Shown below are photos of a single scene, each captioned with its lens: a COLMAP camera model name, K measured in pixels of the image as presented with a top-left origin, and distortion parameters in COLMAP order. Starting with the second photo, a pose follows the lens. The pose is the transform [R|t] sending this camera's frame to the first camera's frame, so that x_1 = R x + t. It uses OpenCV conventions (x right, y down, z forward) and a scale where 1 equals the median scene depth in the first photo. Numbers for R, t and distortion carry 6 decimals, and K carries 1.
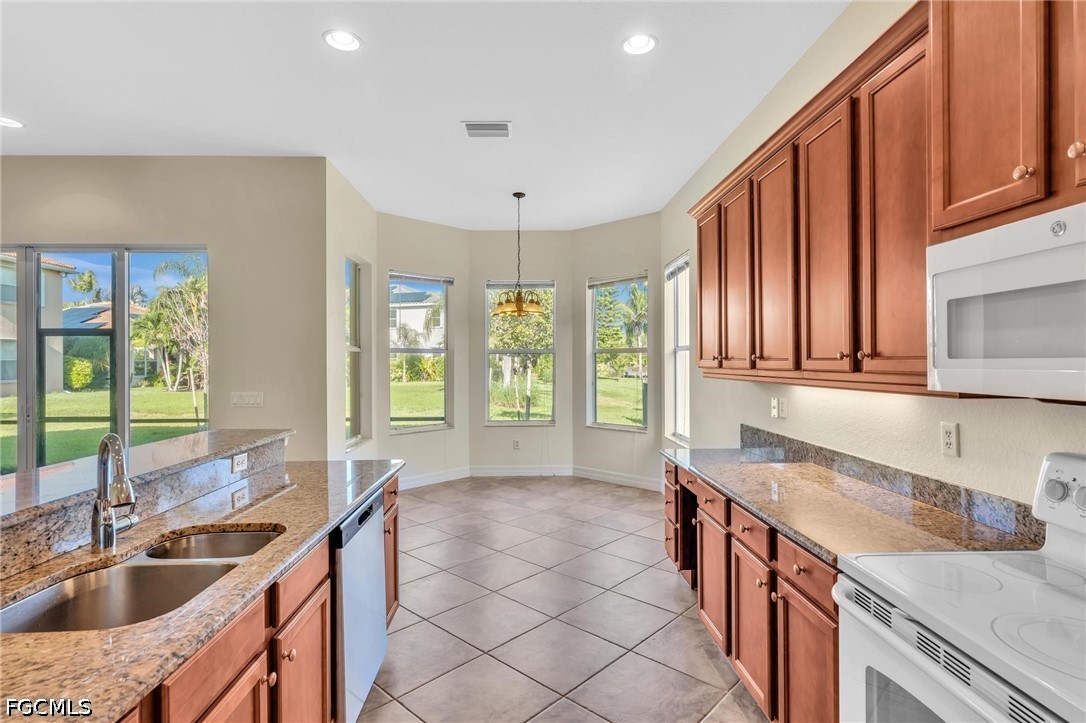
lens RADIAL K [[540.8, 0, 543.0], [0, 540.8, 361.5], [0, 0, 1]] dist [-0.004250, 0.000844]
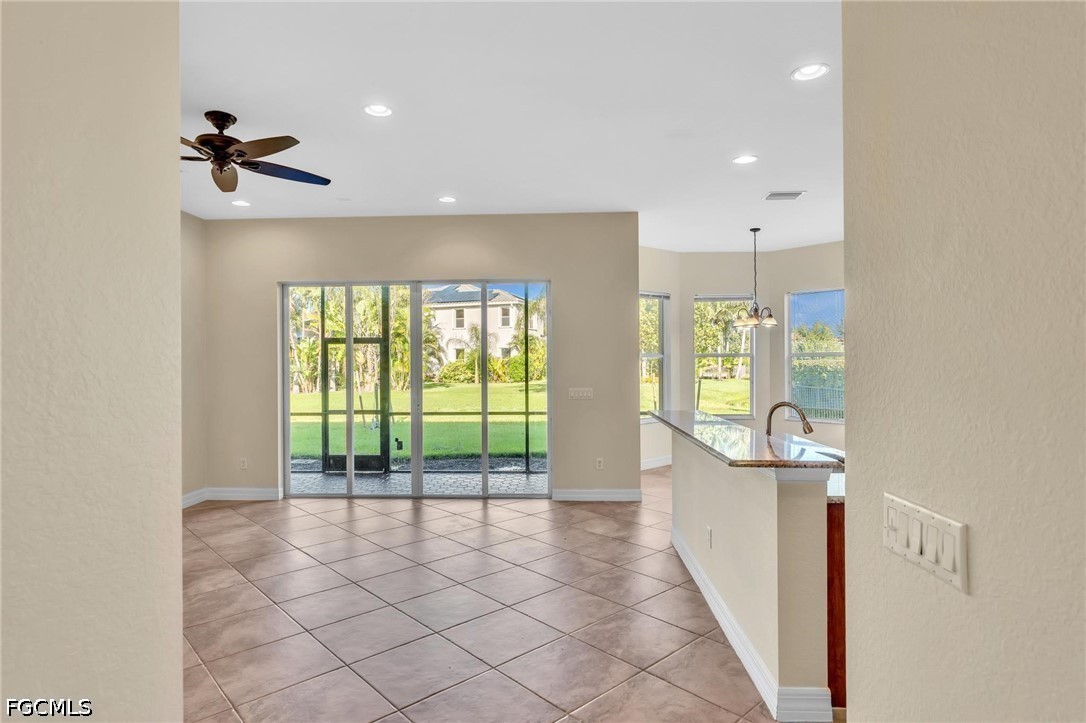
lens RADIAL K [[588.2, 0, 543.0], [0, 588.2, 361.5], [0, 0, 1]] dist [-0.000739, -0.000066]
pose [[0.996953, -0.002512, -0.077962, -1.171155], [0.002479, 0.999997, -0.000519, -0.019856], [0.077964, 0.000324, 0.996956, -1.045508]]
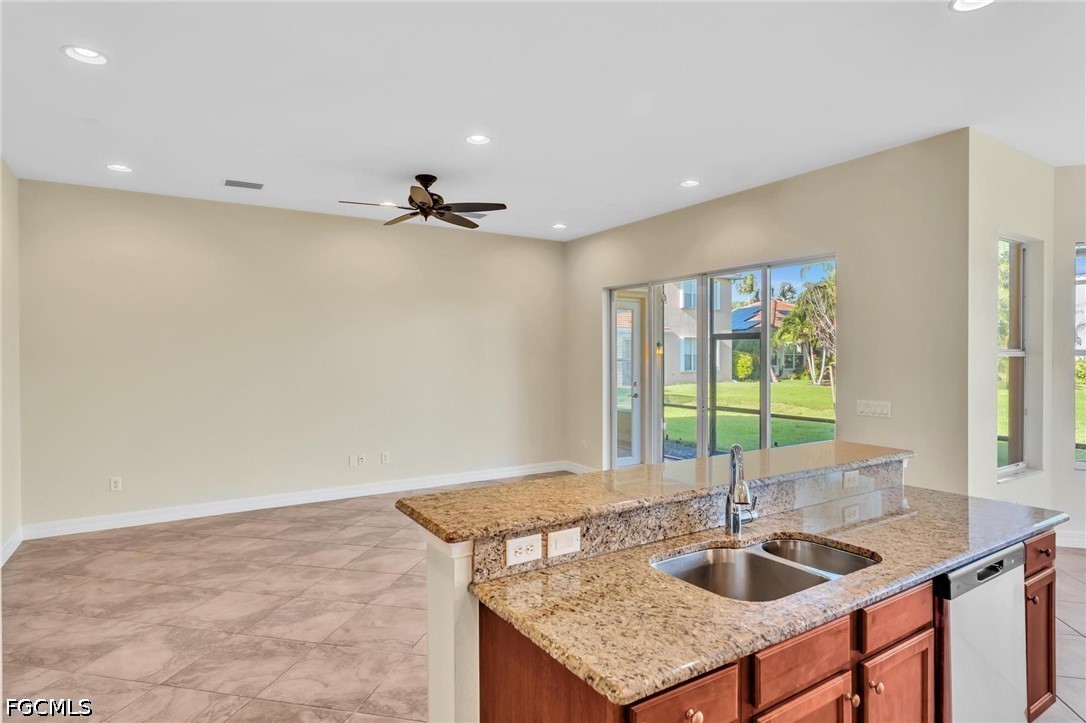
lens RADIAL K [[588.2, 0, 543.0], [0, 588.2, 361.5], [0, 0, 1]] dist [-0.000739, -0.000066]
pose [[0.505937, 0.013374, -0.862467, 0.118105], [-0.001846, 0.999894, 0.014422, -0.060055], [0.862569, -0.005704, 0.505908, -0.068825]]
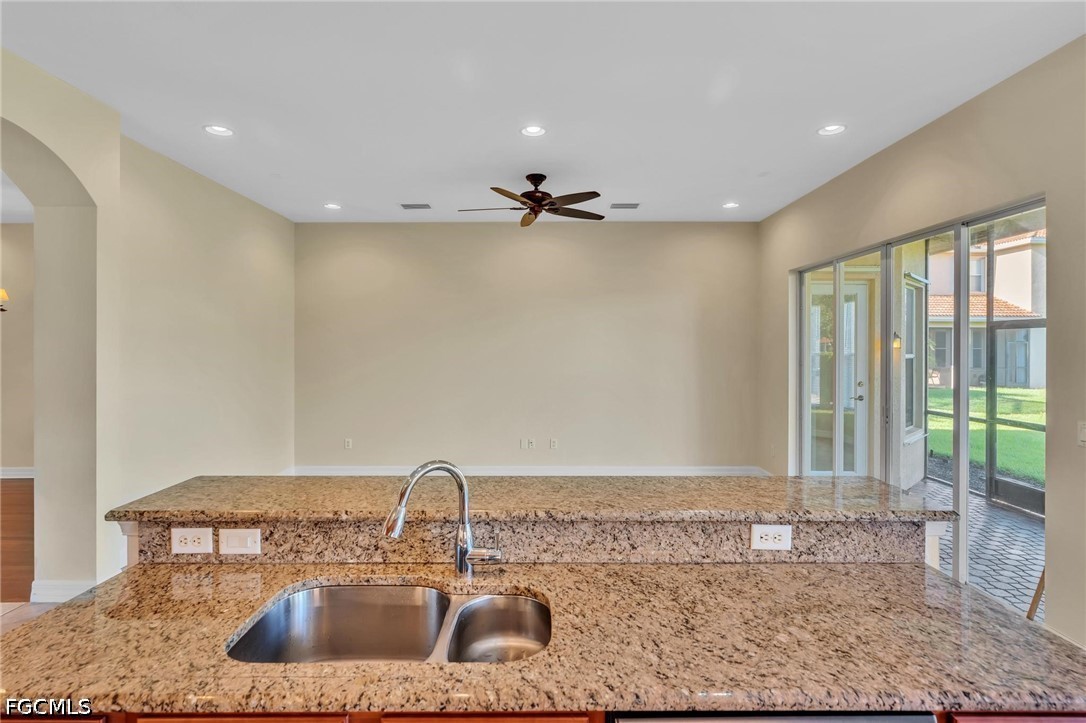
lens RADIAL K [[558.4, 0, 546.6], [0, 558.4, 347.8], [0, 0, 1]] dist [0.000320, 0.000290]
pose [[-0.029148, 0.004819, -0.999564, 0.171651], [-0.003731, 0.999981, 0.004930, -0.061805], [0.999568, 0.003873, -0.029129, 0.923794]]
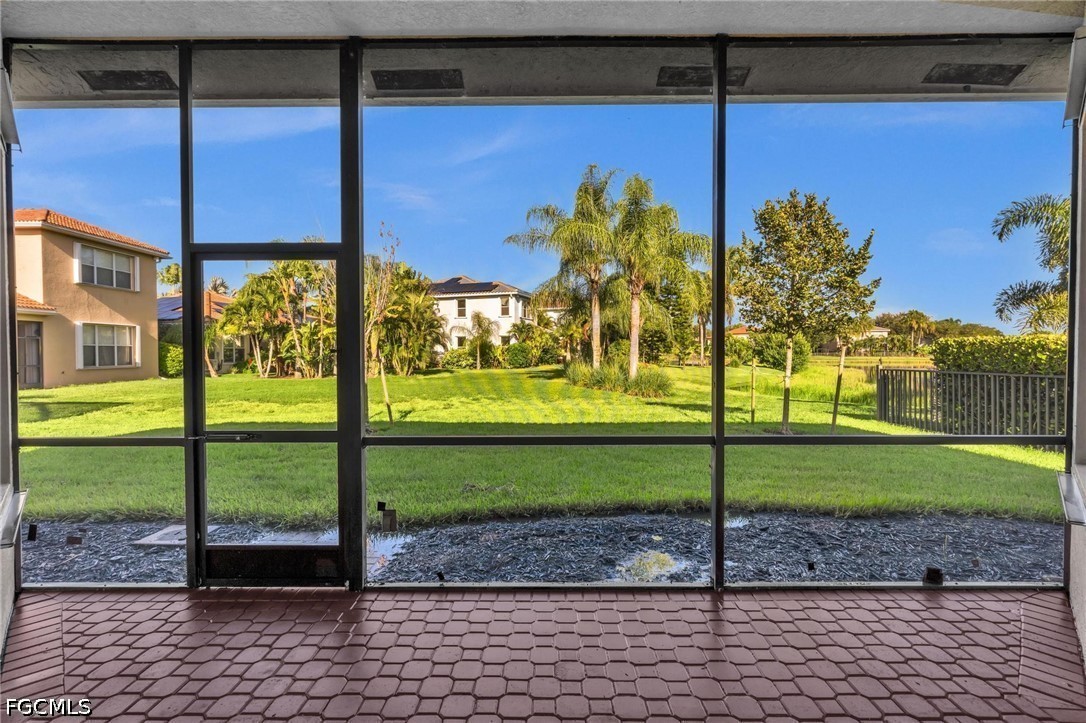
lens RADIAL K [[482.6, 0, 543.0], [0, 482.6, 361.5], [0, 0, 1]] dist [-0.004198, 0.000774]
pose [[0.999183, 0.002081, -0.040372, -2.130653], [-0.001299, 0.999811, 0.019392, 0.112267], [0.040404, -0.019323, 0.998997, 2.070301]]
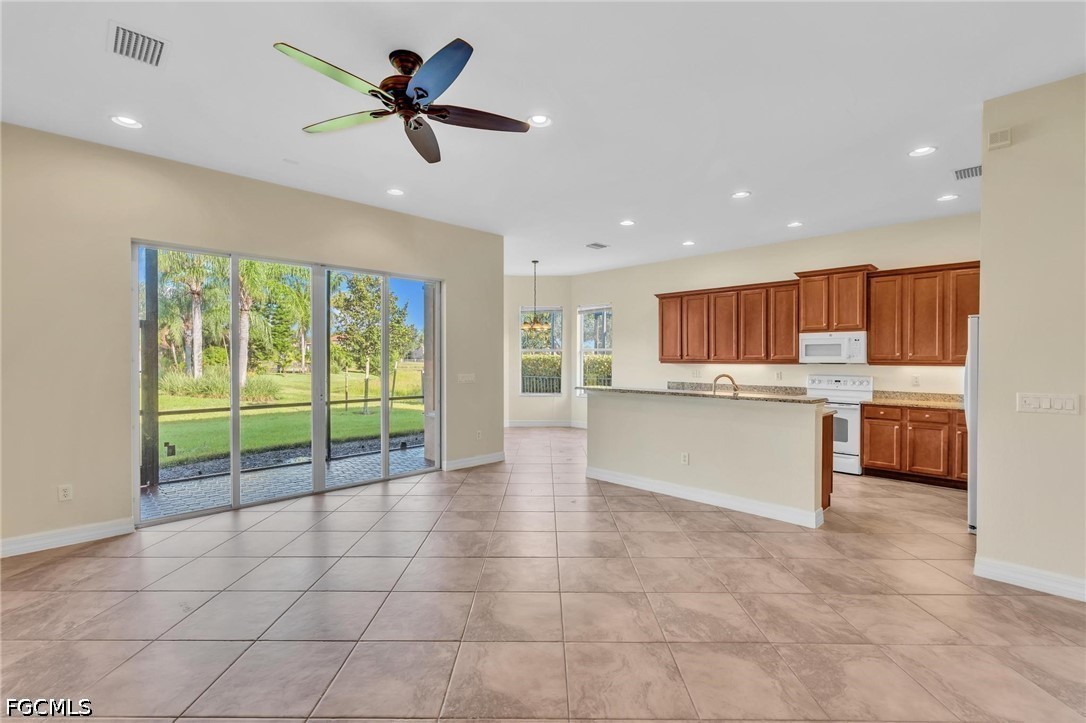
lens RADIAL K [[482.6, 0, 543.0], [0, 482.6, 361.5], [0, 0, 1]] dist [-0.004198, 0.000774]
pose [[0.734550, 0.000275, 0.678555, -3.021461], [-0.004593, 0.999979, 0.004567, 0.027483], [-0.678539, -0.006471, 0.734536, -0.478641]]
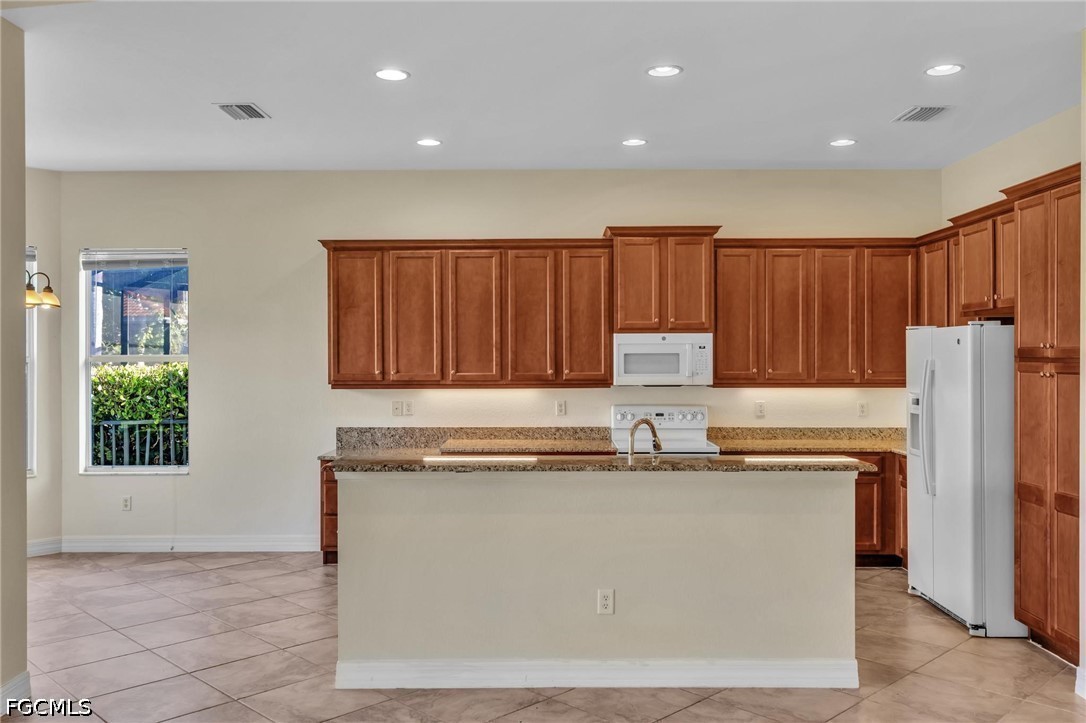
lens RADIAL K [[895.7, 0, 543.0], [0, 895.7, 361.5], [0, 0, 1]] dist [-0.003603, 0.007106]
pose [[0.039232, -0.000734, 0.999230, -2.987935], [0.003067, 0.999995, 0.000614, -0.054100], [-0.999225, 0.003040, 0.039234, 0.914625]]
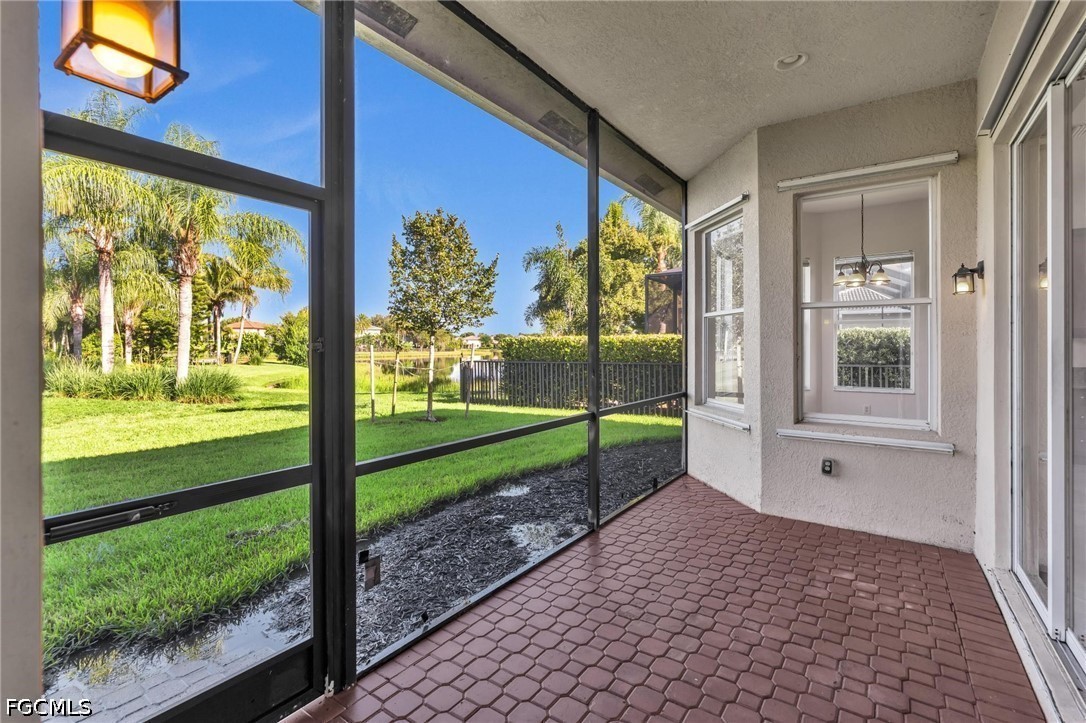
lens RADIAL K [[489.7, 0, 543.6], [0, 489.7, 346.1], [0, 0, 1]] dist [-0.002187, 0.000020]
pose [[0.610373, 0.002075, 0.792111, -3.303534], [0.001849, 0.999990, -0.004044, 0.115736], [-0.792112, 0.003933, 0.610363, 2.517853]]
